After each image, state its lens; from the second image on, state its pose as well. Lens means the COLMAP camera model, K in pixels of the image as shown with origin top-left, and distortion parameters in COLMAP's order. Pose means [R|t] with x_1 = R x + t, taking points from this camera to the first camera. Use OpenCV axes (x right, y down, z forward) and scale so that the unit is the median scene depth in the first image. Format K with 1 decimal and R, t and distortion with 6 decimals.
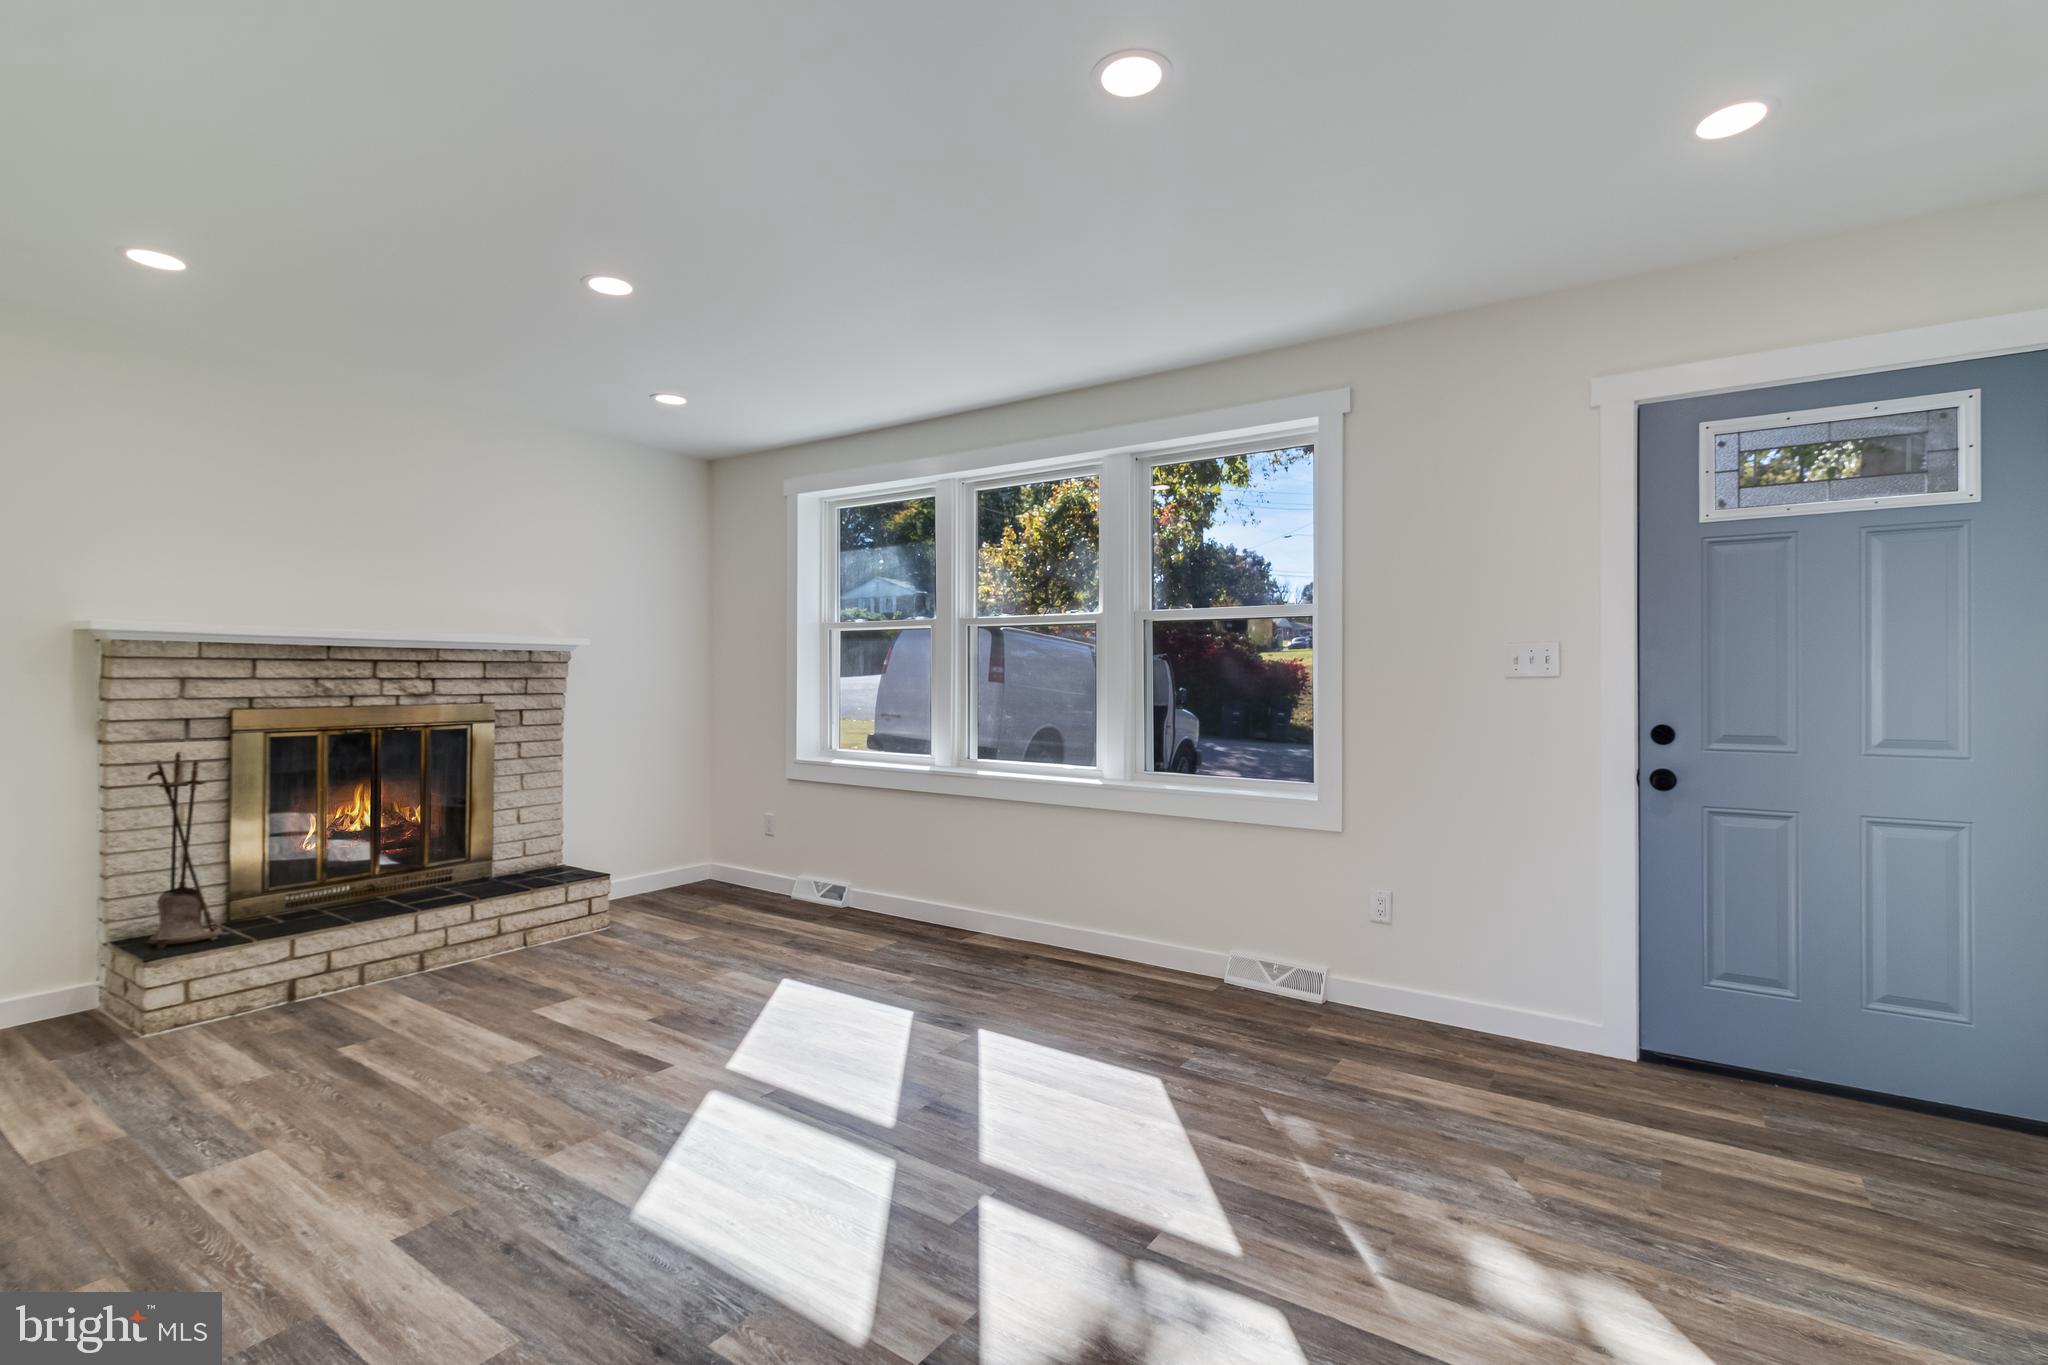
lens RADIAL K [[946.4, 0, 1028.3], [0, 946.4, 667.5], [0, 0, 1]] dist [0.000826, 0.000458]
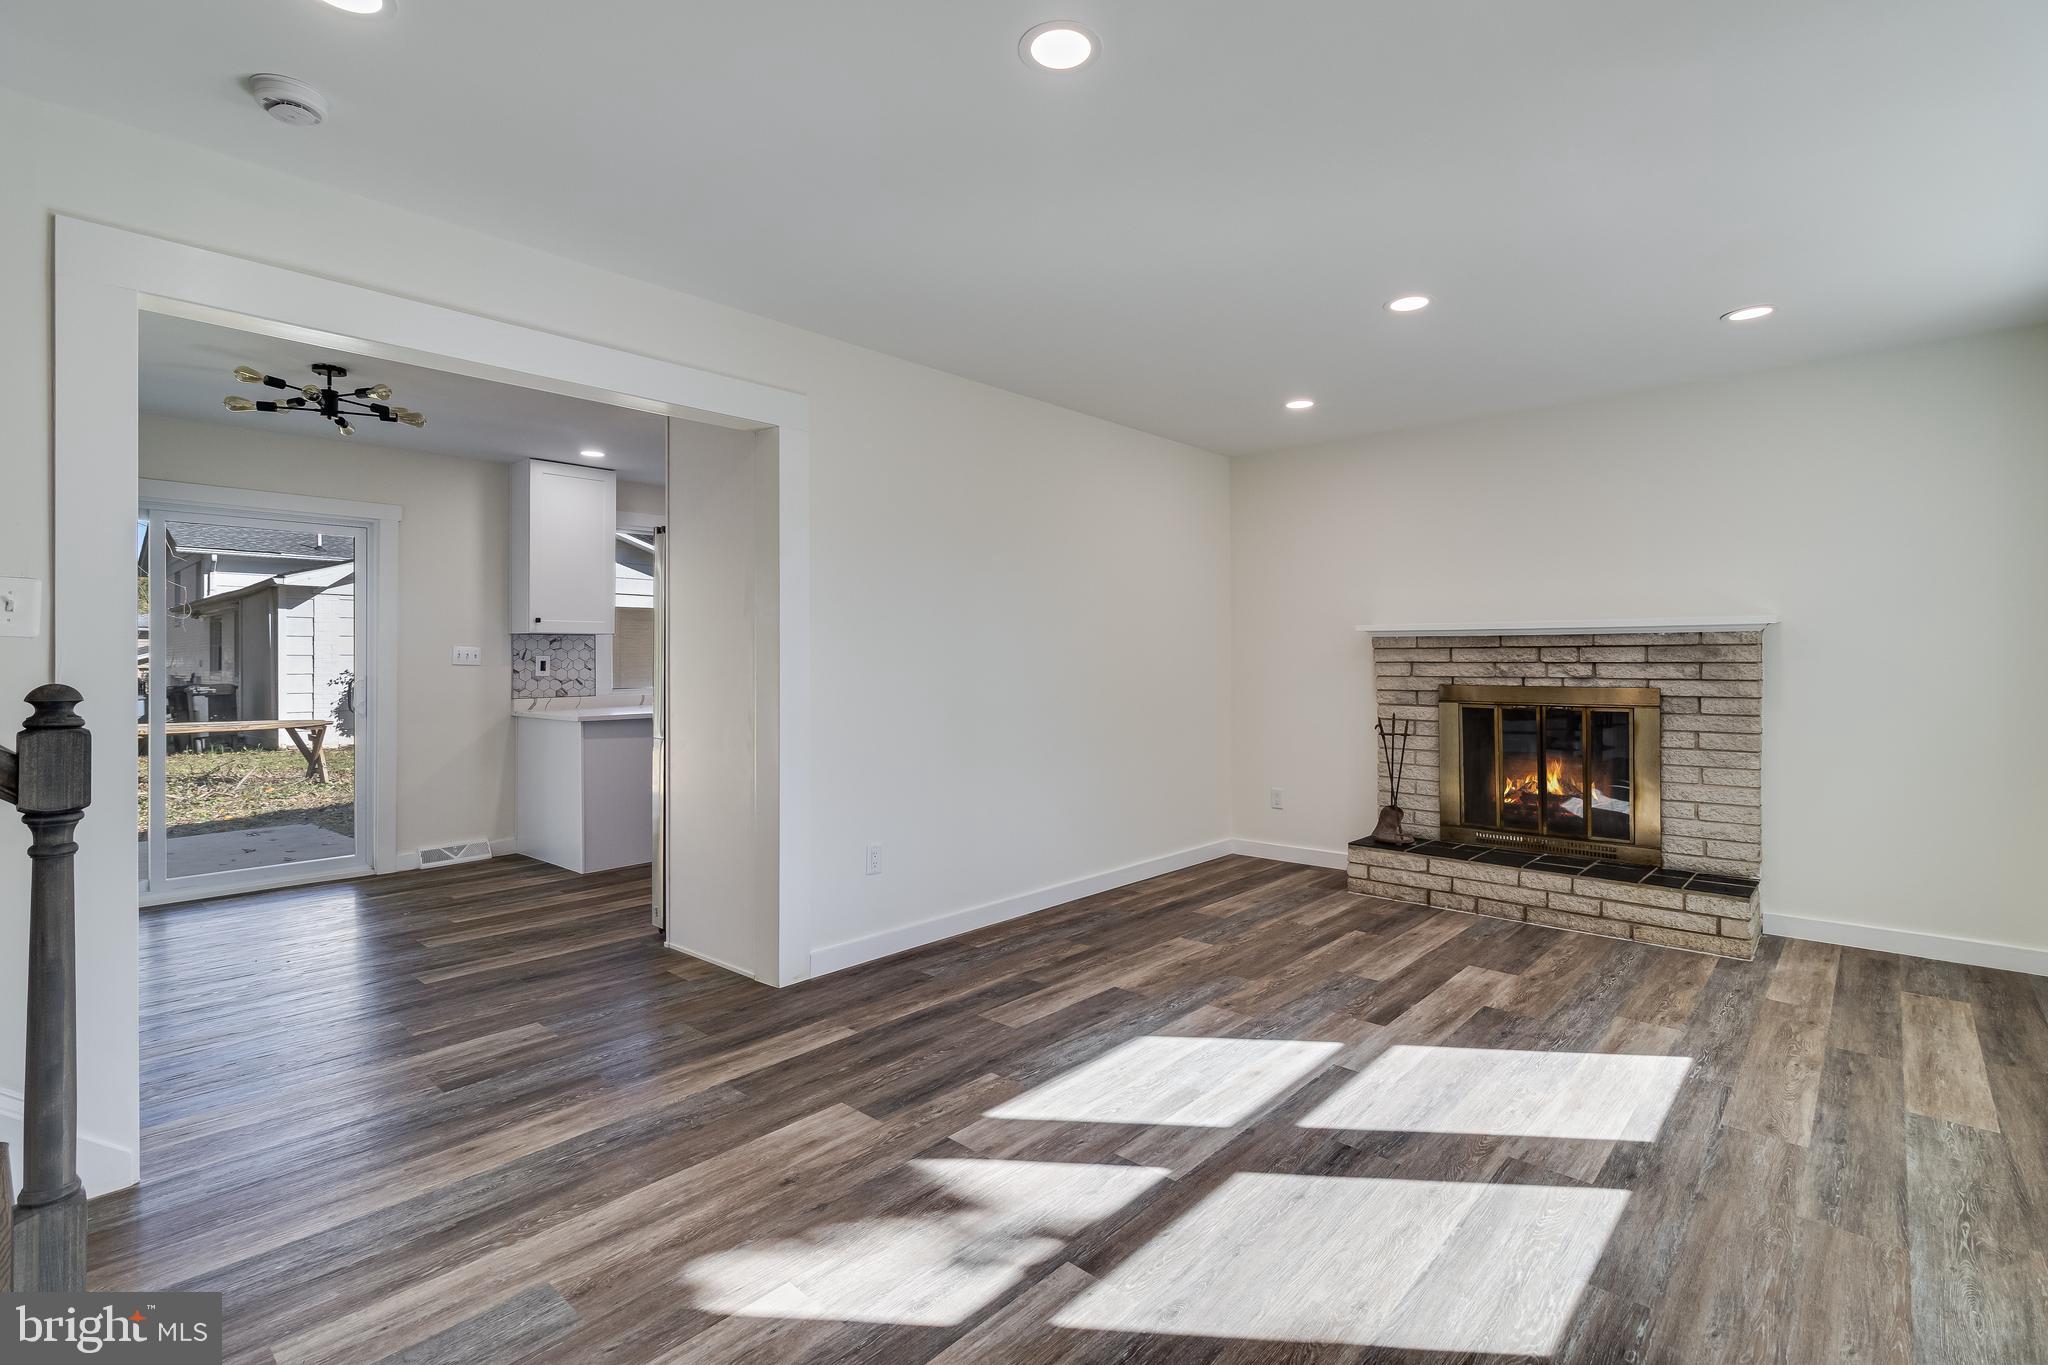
lens RADIAL K [[946.4, 0, 1028.3], [0, 946.4, 667.5], [0, 0, 1]] dist [0.000826, 0.000458]
pose [[-0.134765, 0.007529, -0.990849, 0.699639], [0.010295, 0.999928, 0.006198, 0.005327], [0.990824, -0.009365, -0.134833, 0.714613]]
